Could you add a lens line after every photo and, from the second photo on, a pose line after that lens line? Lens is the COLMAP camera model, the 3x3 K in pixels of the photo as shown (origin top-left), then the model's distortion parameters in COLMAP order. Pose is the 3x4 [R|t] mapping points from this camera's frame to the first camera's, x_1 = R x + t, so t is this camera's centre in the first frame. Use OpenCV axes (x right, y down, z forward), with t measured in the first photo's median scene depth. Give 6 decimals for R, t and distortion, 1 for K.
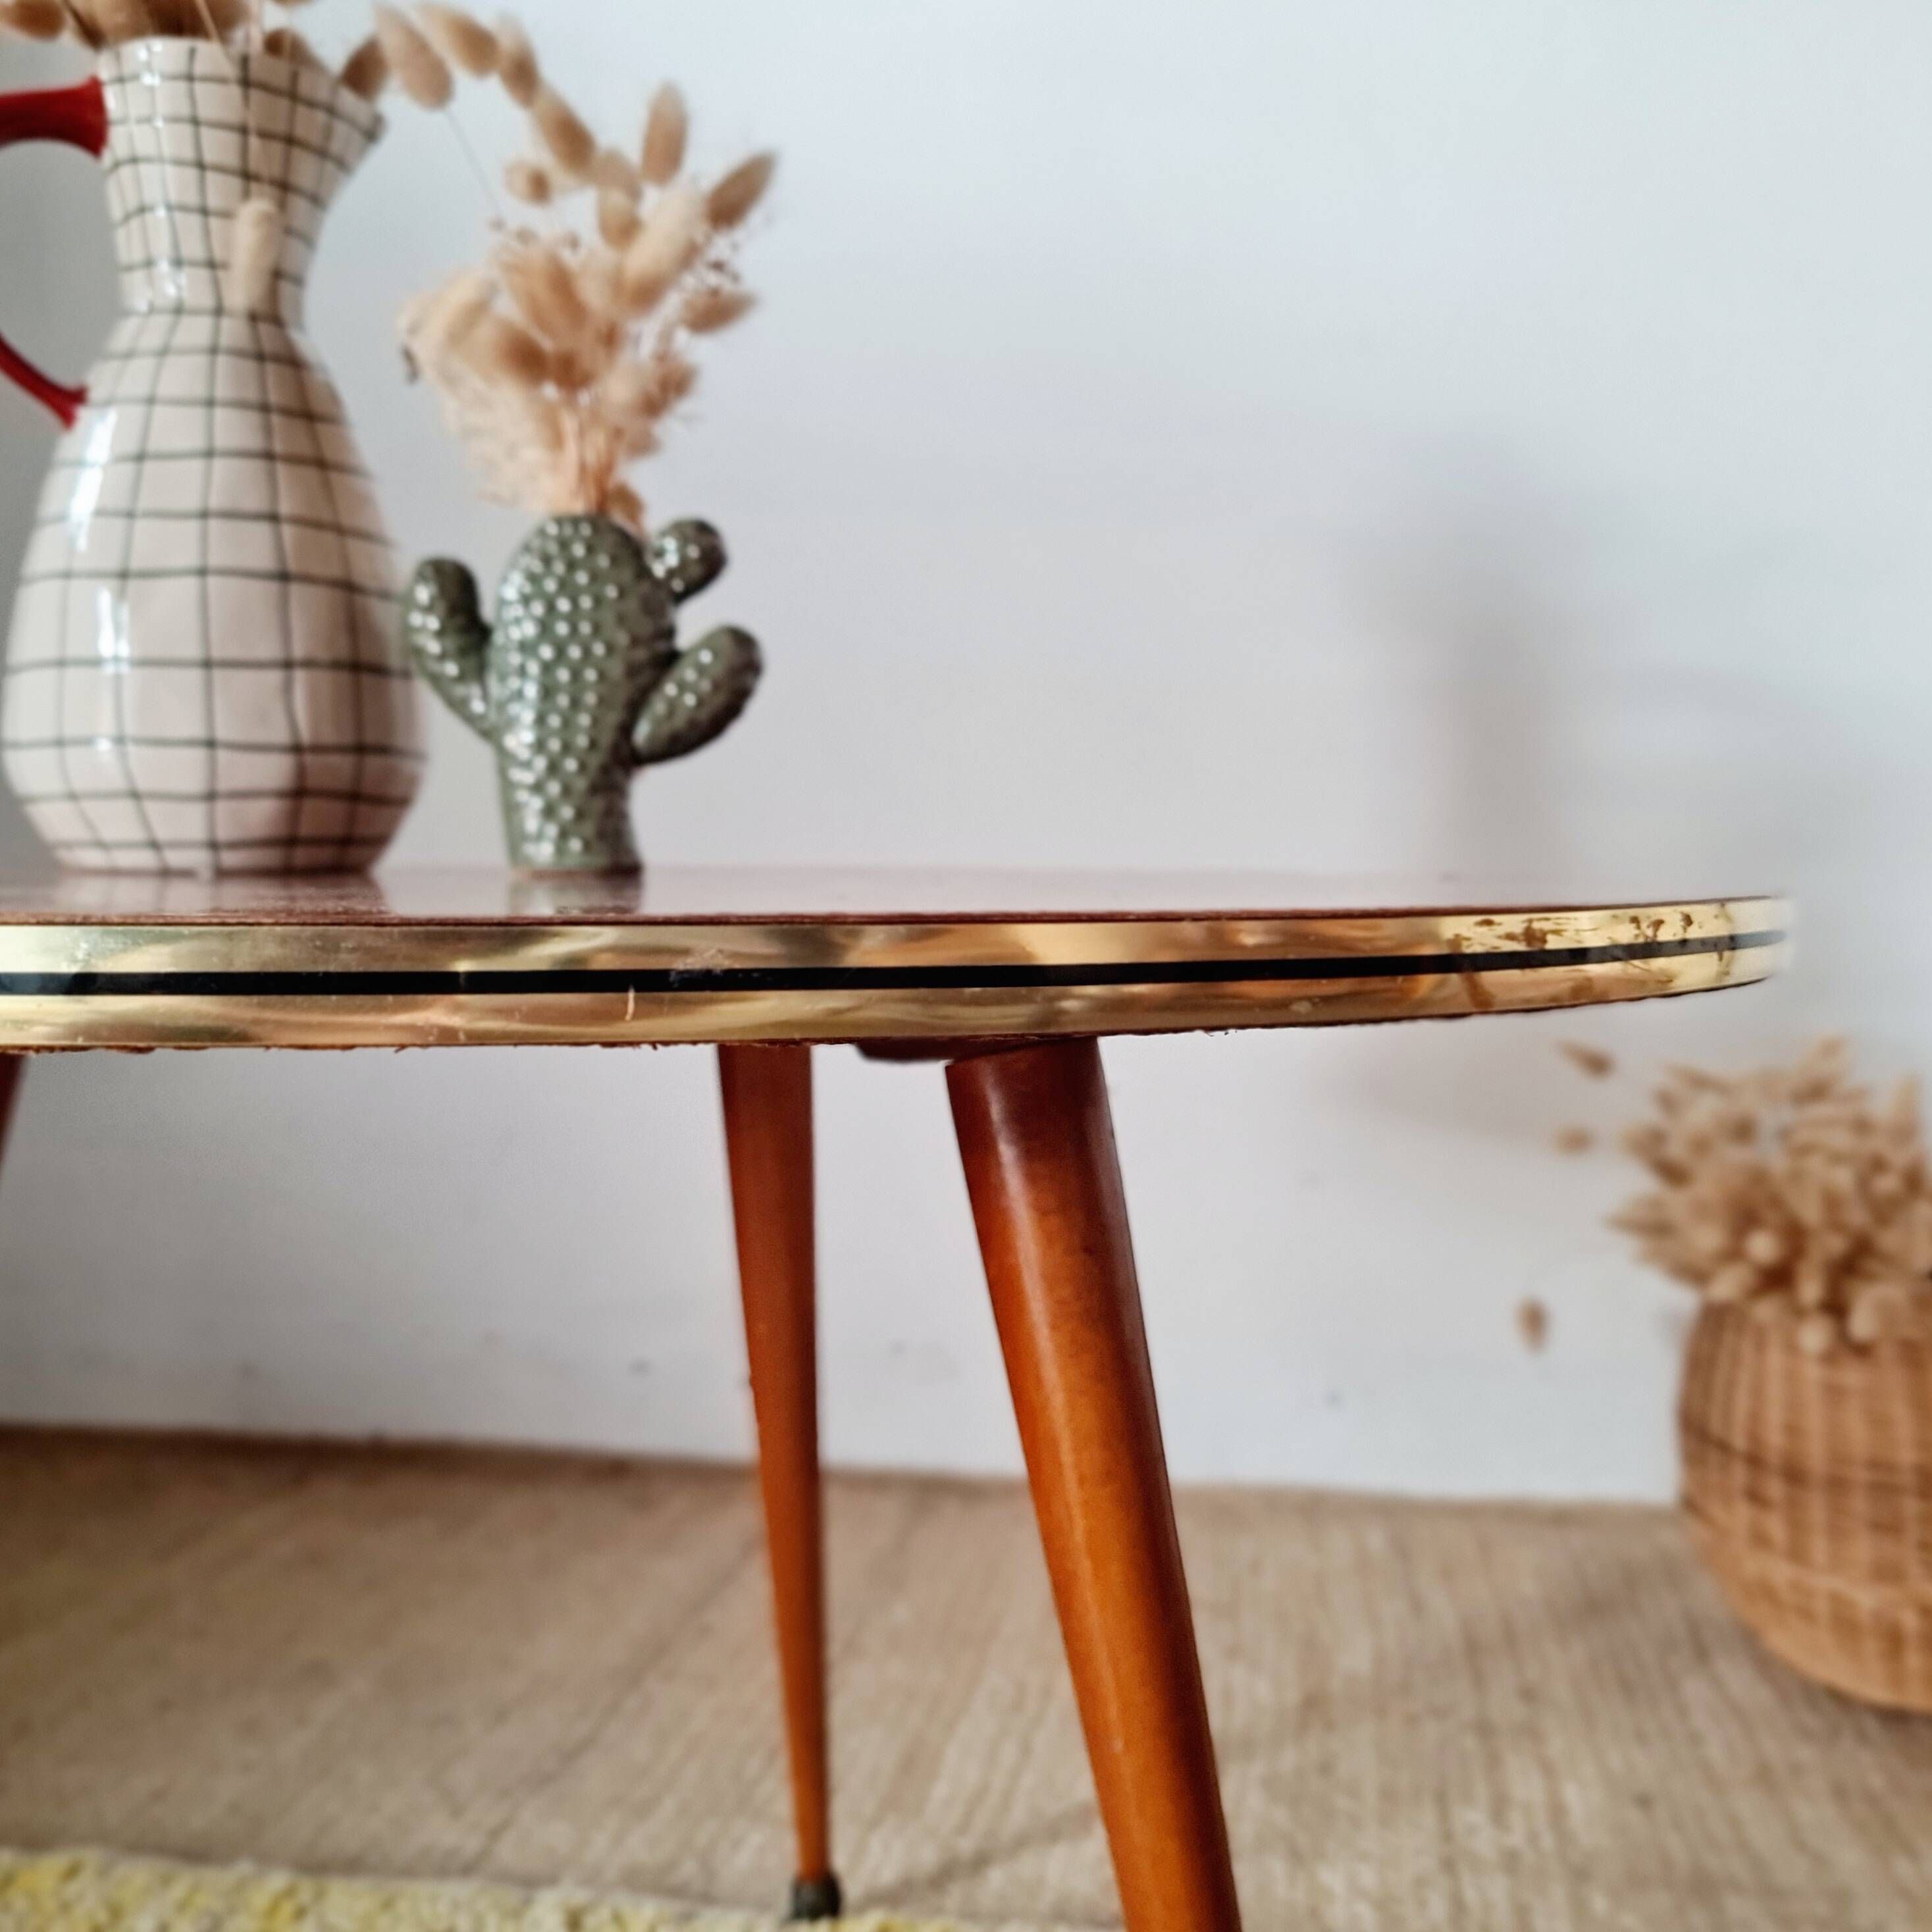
lens RADIAL K [[2055.4, 0, 966.5], [0, 2055.4, 819.5], [0, 0, 1]] dist [0.005313, -0.006542]
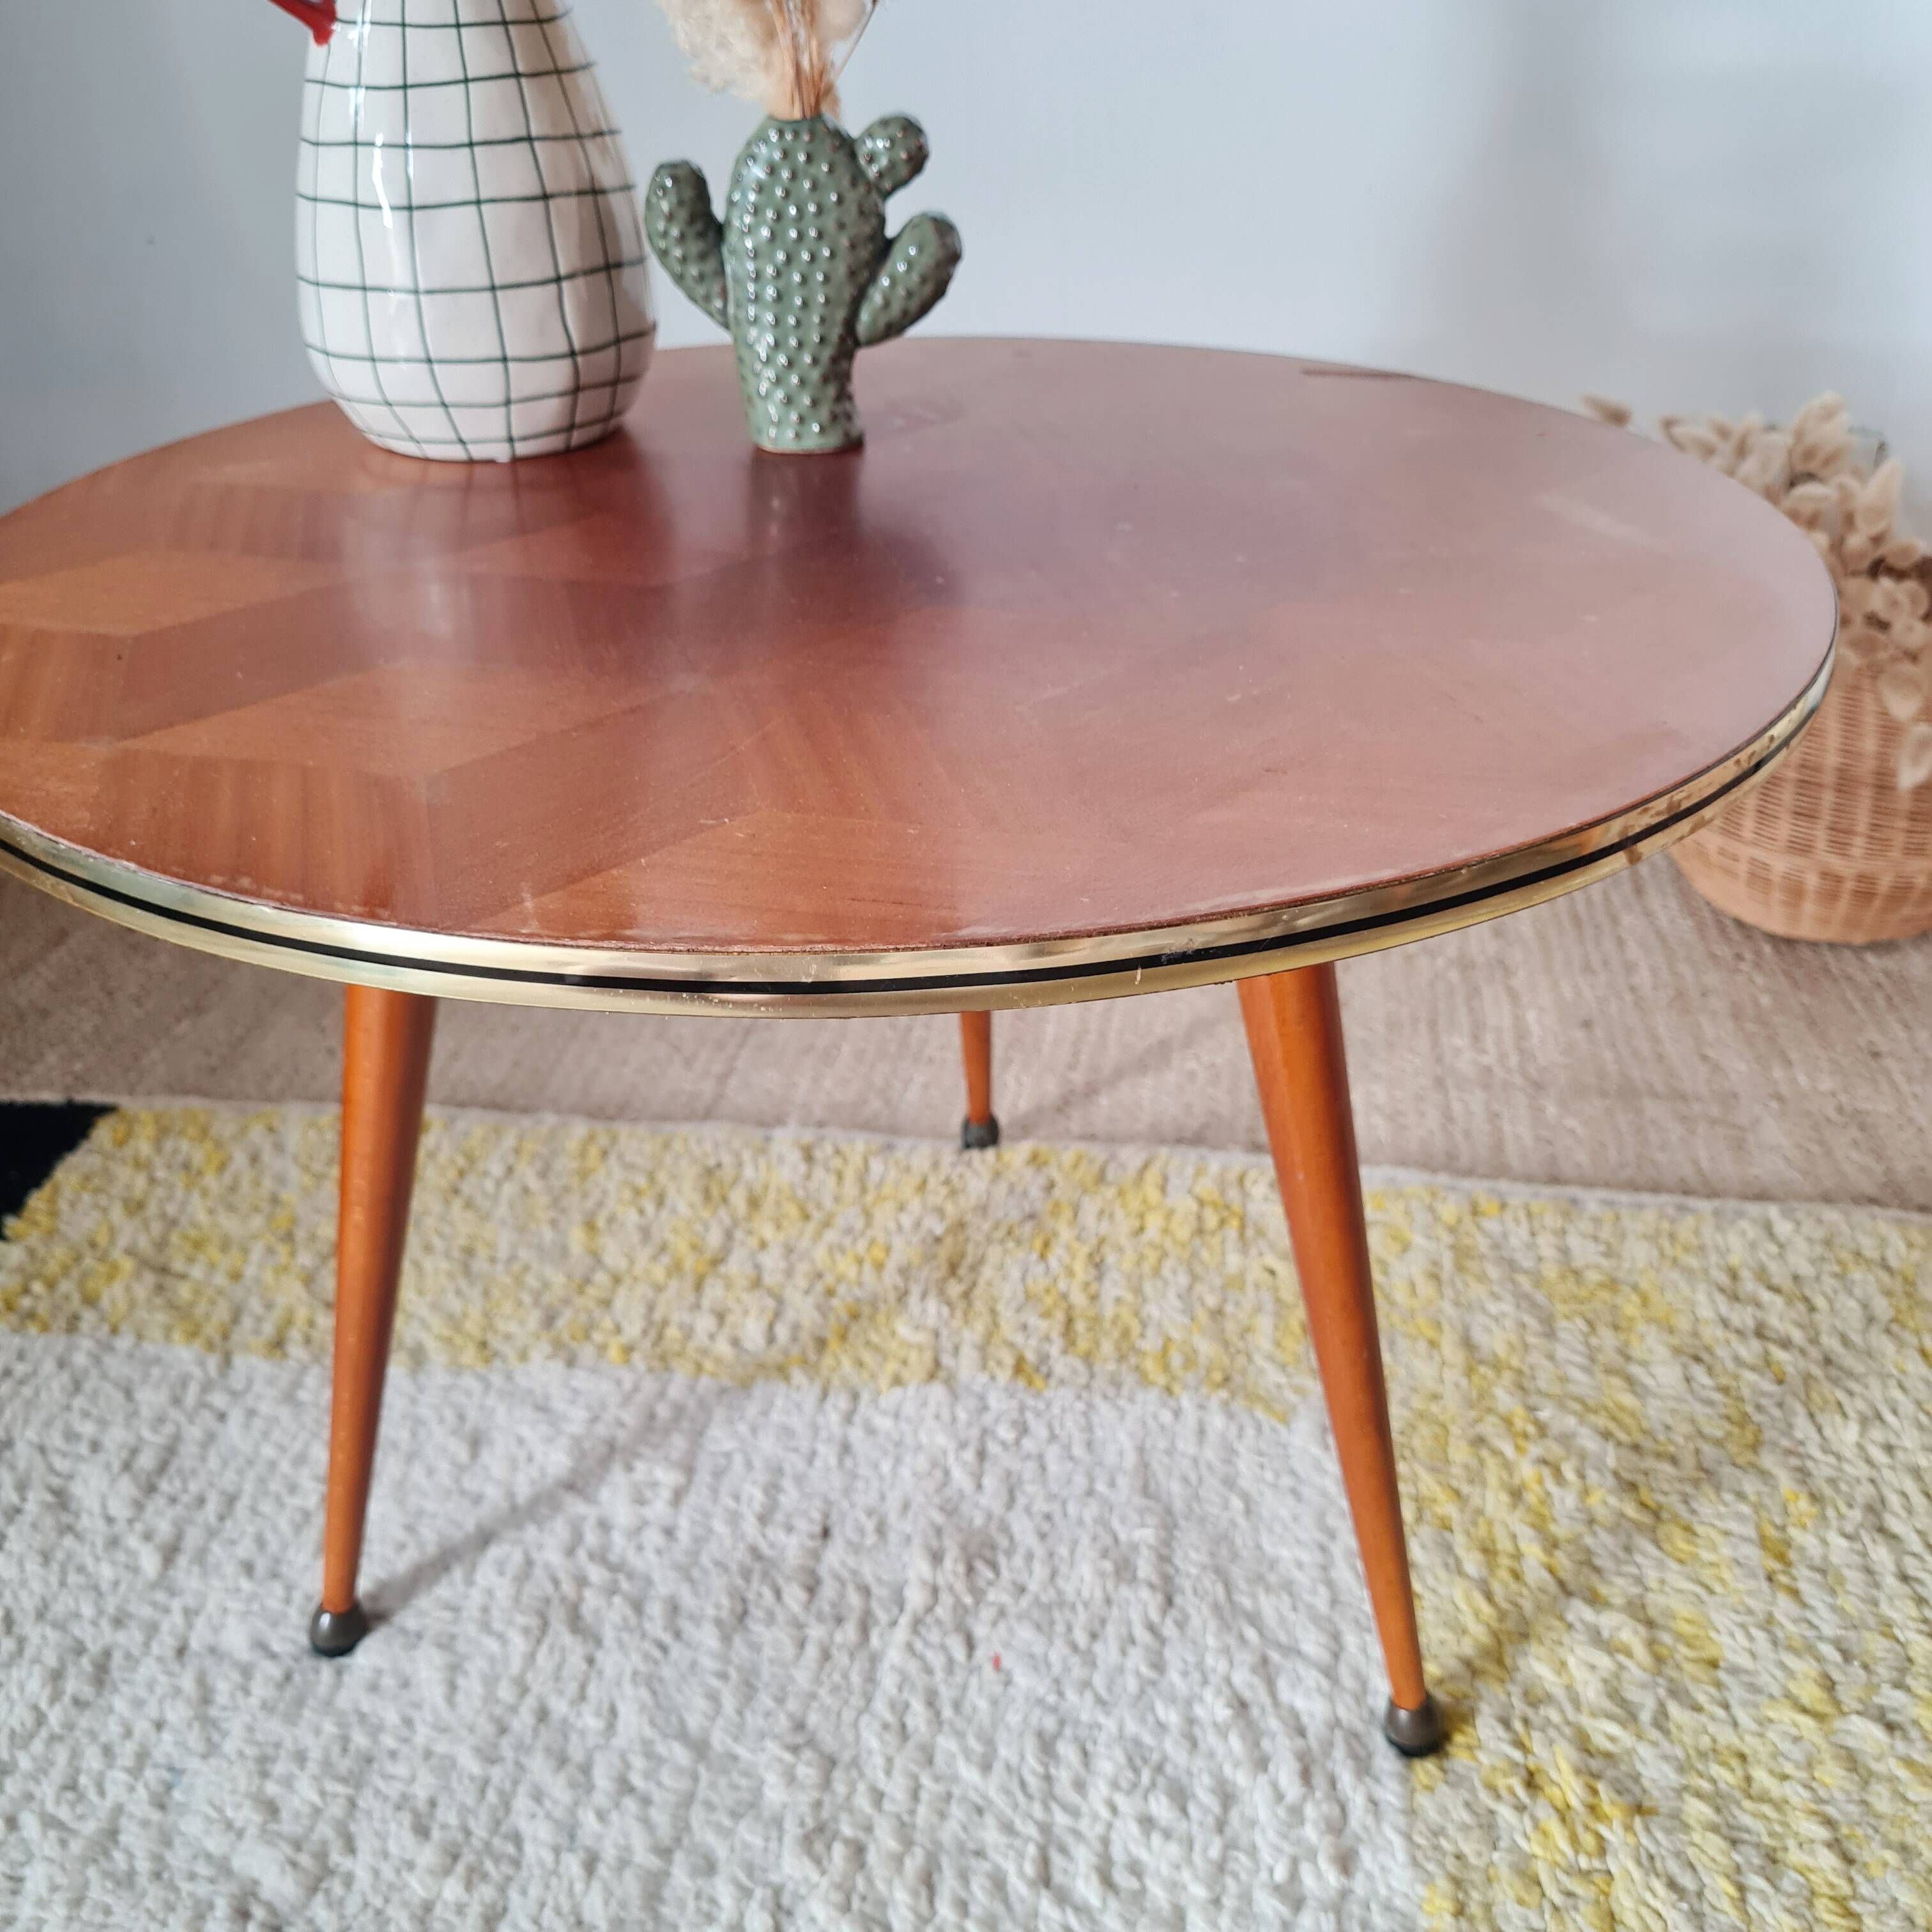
lens RADIAL K [[2055.4, 0, 966.5], [0, 2055.4, 819.5], [0, 0, 1]] dist [0.005313, -0.006542]
pose [[0.999588, -0.017149, 0.023026, -0.125650], [0.005789, 0.905931, 0.423385, -0.266568], [-0.028120, -0.423078, 0.905657, -0.154891]]
